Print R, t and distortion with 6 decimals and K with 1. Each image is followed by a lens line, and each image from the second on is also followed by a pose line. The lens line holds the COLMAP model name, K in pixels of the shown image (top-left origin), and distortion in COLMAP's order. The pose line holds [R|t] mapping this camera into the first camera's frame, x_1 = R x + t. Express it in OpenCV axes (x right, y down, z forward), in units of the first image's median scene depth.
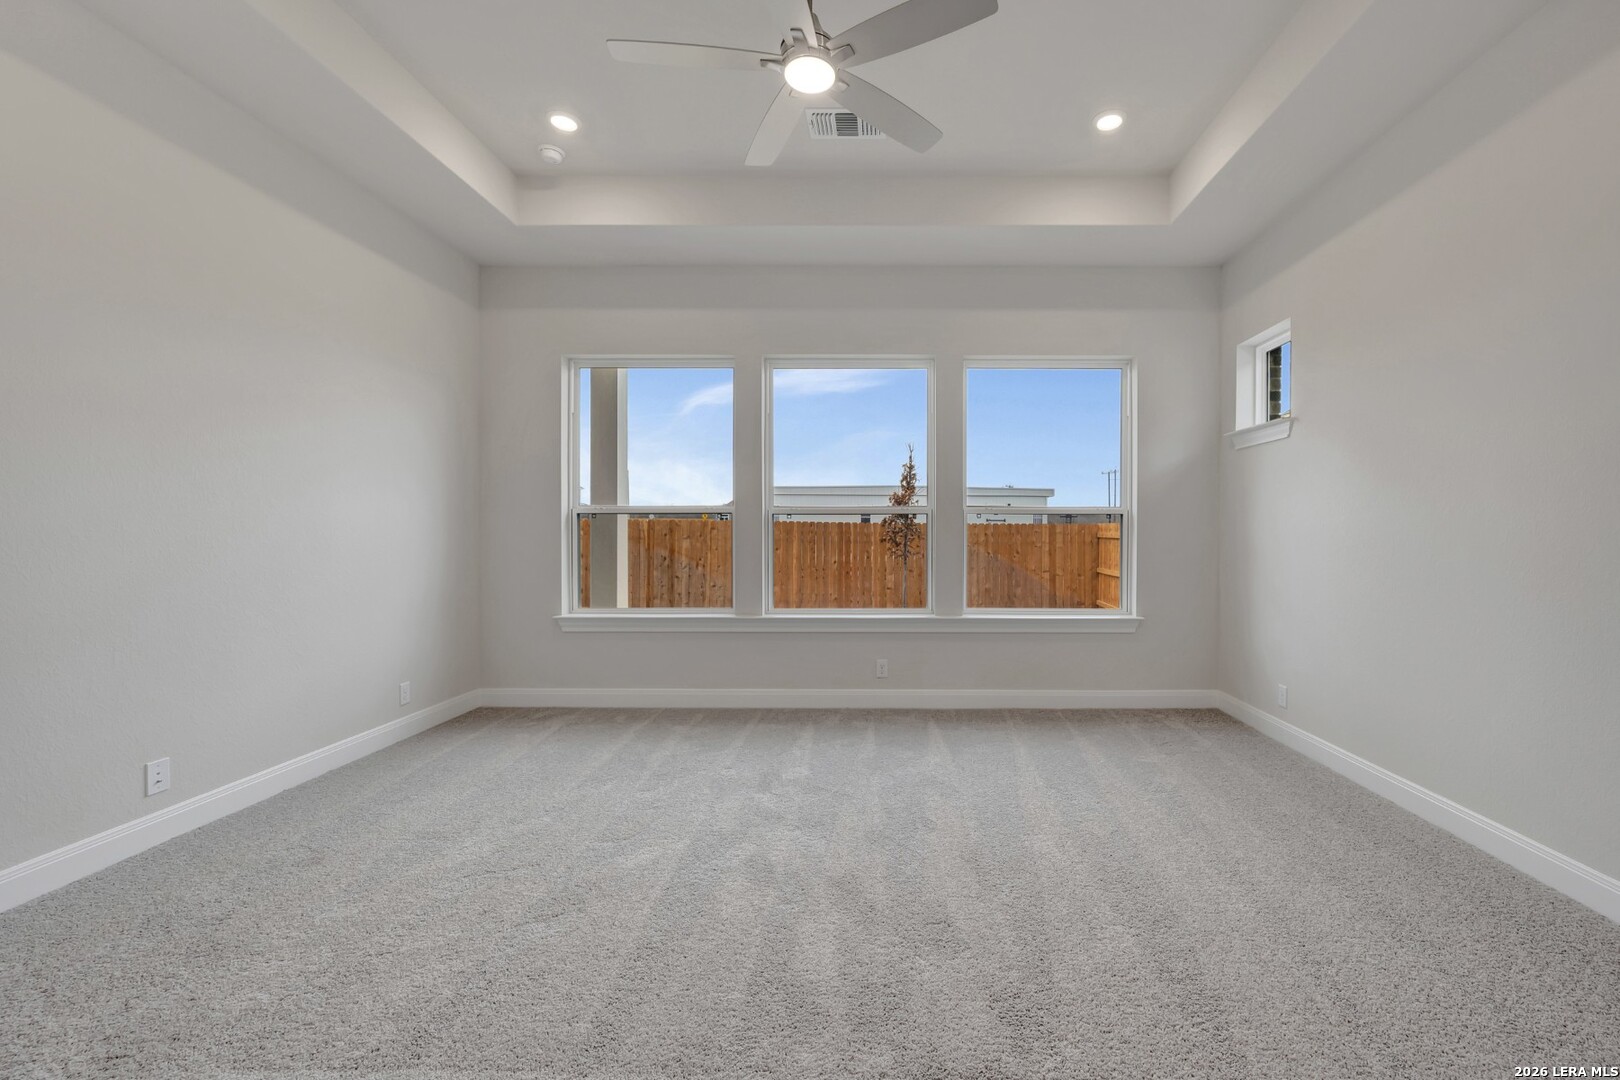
lens RADIAL K [[648.5, 0, 813.8], [0, 648.5, 549.1], [0, 0, 1]] dist [0.004885, -0.000998]
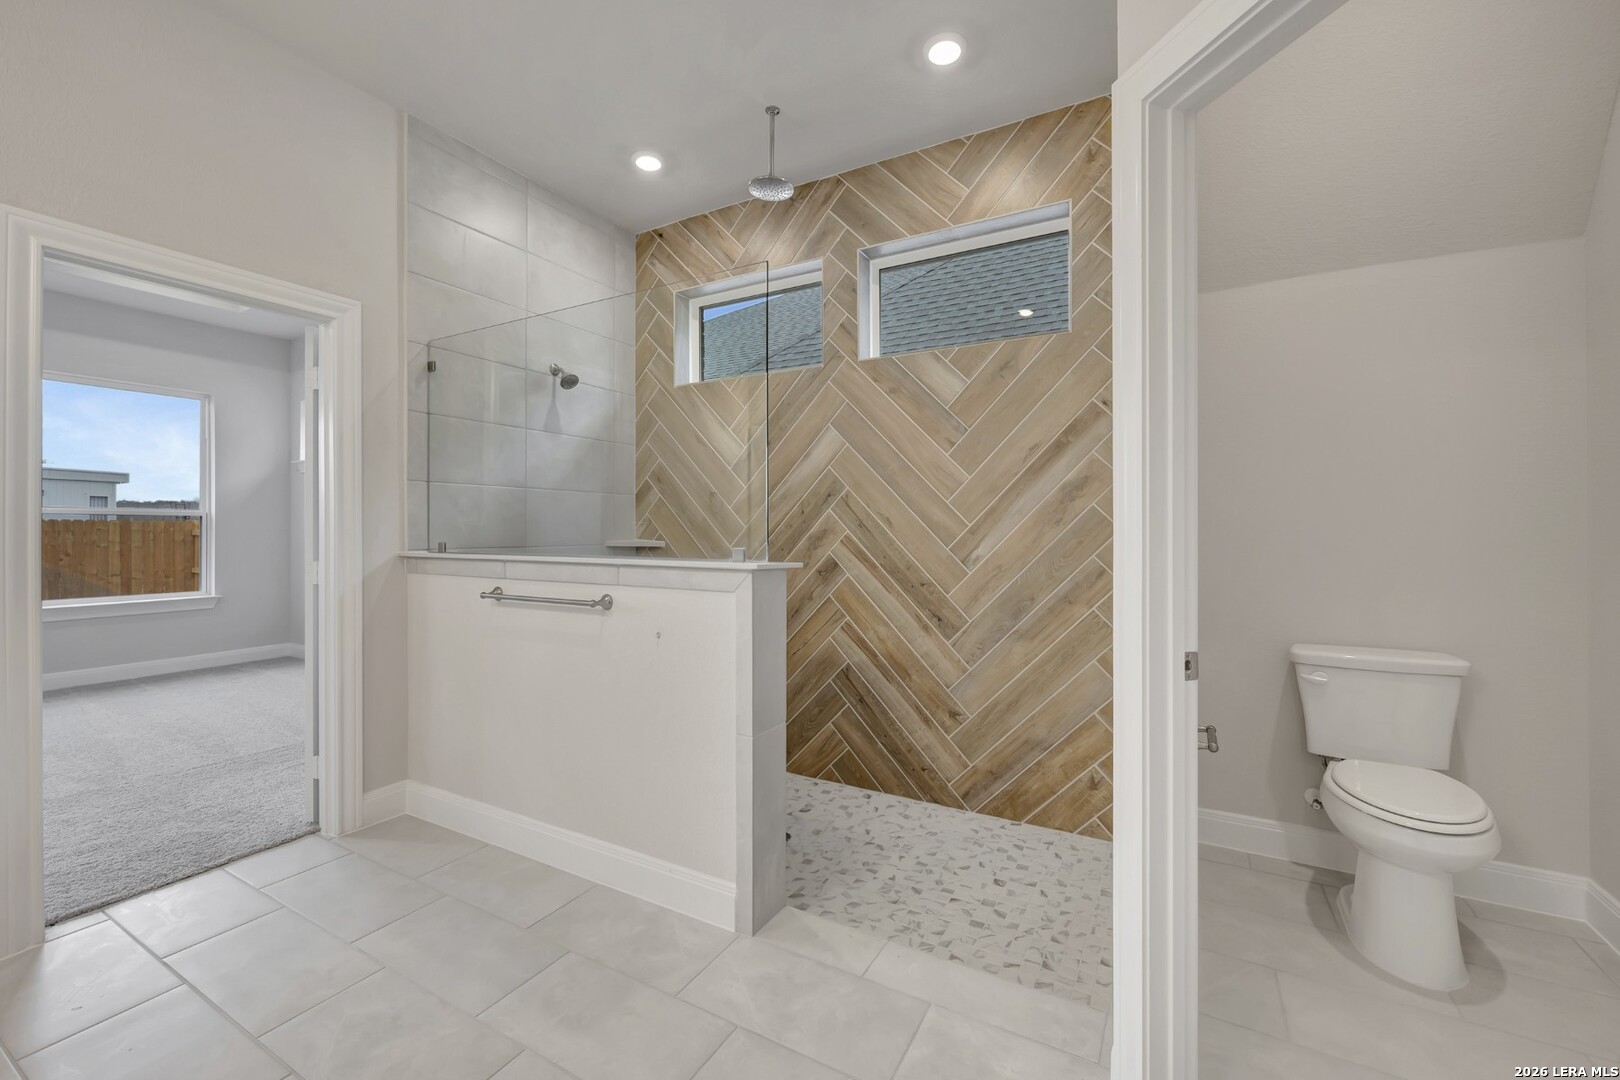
lens RADIAL K [[648.5, 0, 820.9], [0, 648.5, 534.5], [0, 0, 1]] dist [0.004885, -0.000998]
pose [[0.389978, 0.003481, 0.920818, -0.222356], [0.016406, 0.999808, -0.010728, 0.016316], [-0.920678, 0.019291, 0.389846, -0.605918]]
